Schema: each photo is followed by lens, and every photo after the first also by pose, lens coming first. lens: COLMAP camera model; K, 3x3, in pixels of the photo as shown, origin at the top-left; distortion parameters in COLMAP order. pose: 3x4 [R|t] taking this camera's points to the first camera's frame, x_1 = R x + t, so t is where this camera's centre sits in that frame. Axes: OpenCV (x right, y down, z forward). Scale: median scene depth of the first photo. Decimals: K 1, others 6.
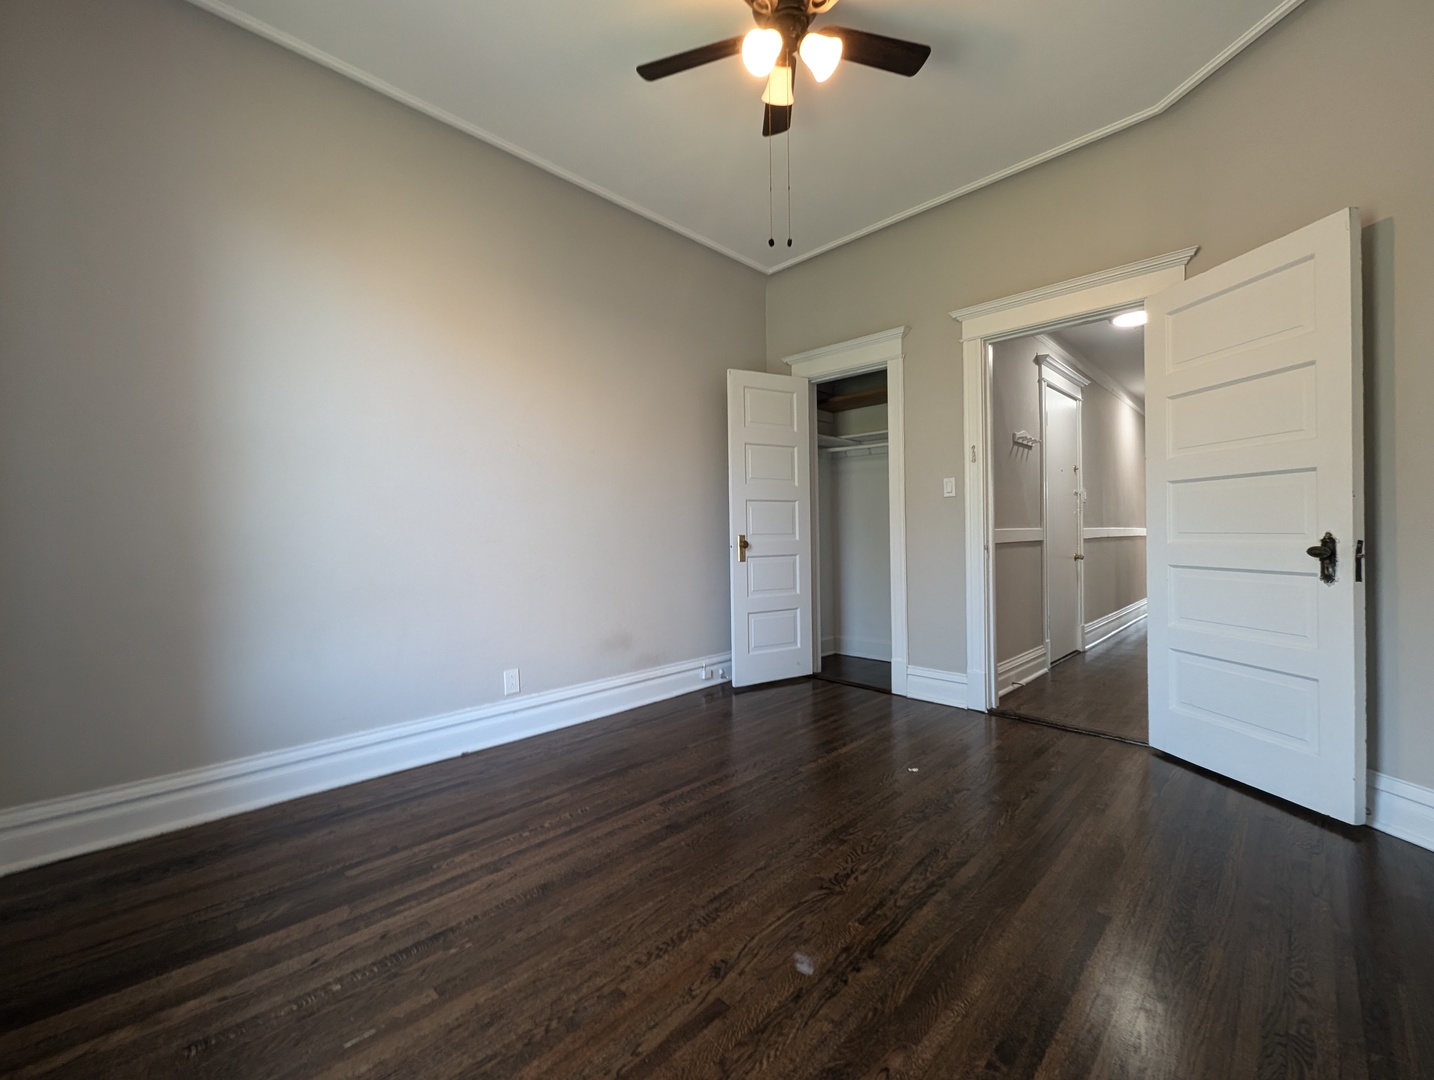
lens RADIAL K [[592.2, 0, 716.9], [0, 592.2, 538.0], [0, 0, 1]] dist [0.002037, -0.000441]
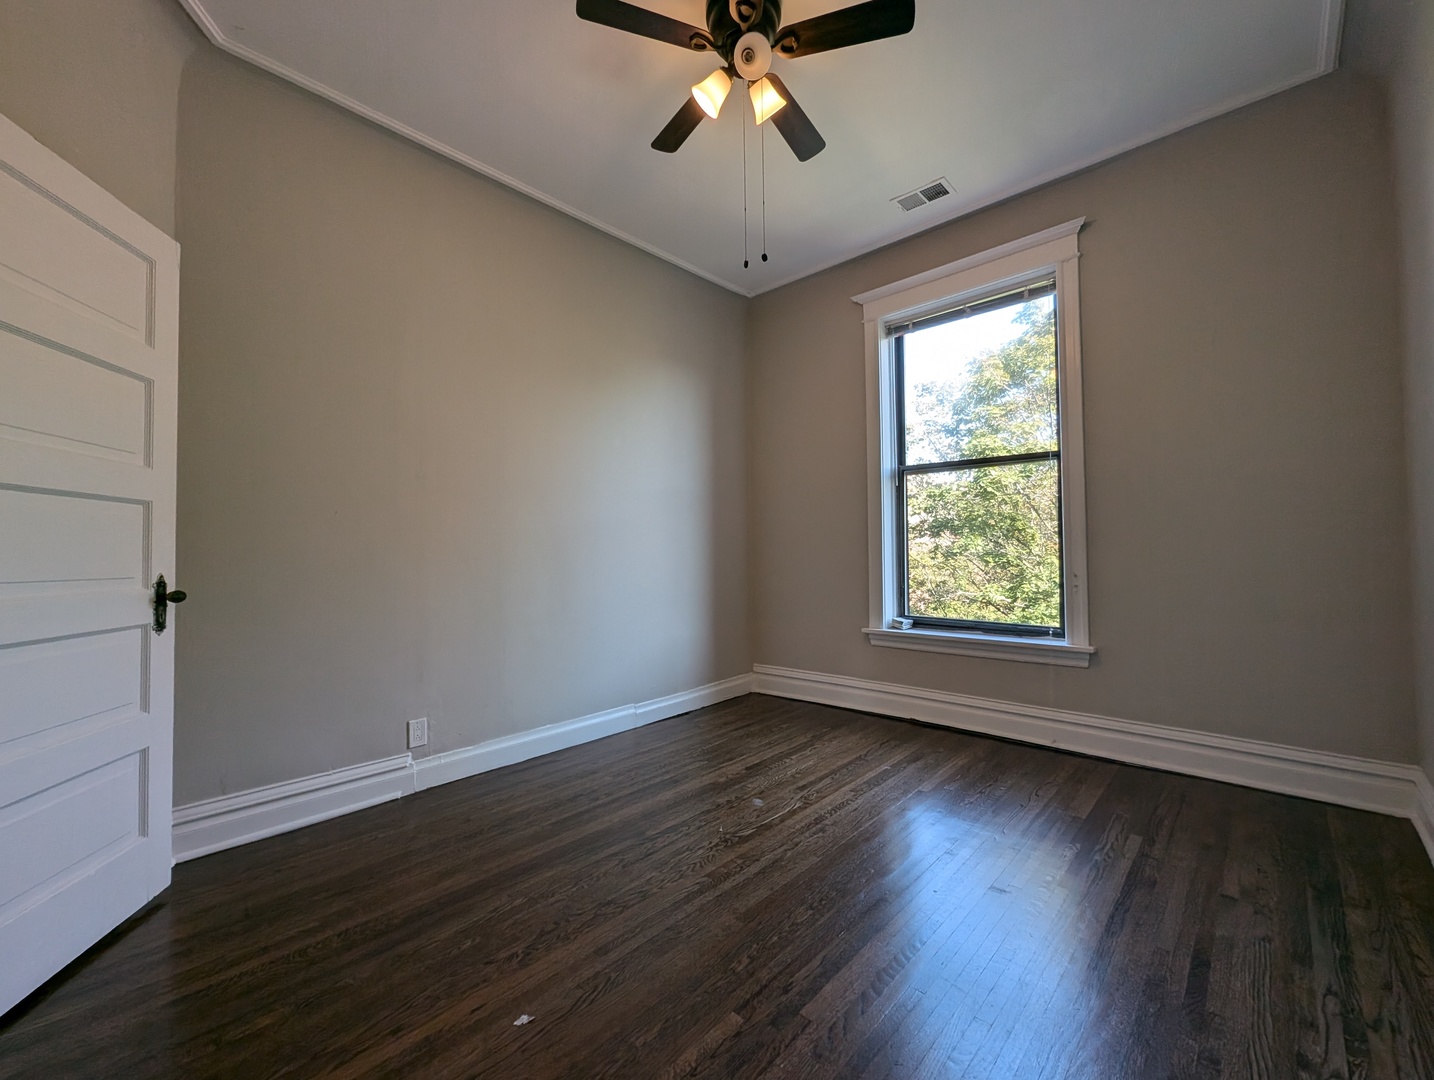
lens RADIAL K [[592.2, 0, 716.9], [0, 592.2, 538.0], [0, 0, 1]] dist [0.002037, -0.000441]
pose [[-0.999307, 0.026567, -0.026074, 0.237846], [0.026991, 0.999507, -0.016039, -0.035610], [0.025635, -0.016732, -0.999531, 2.243249]]
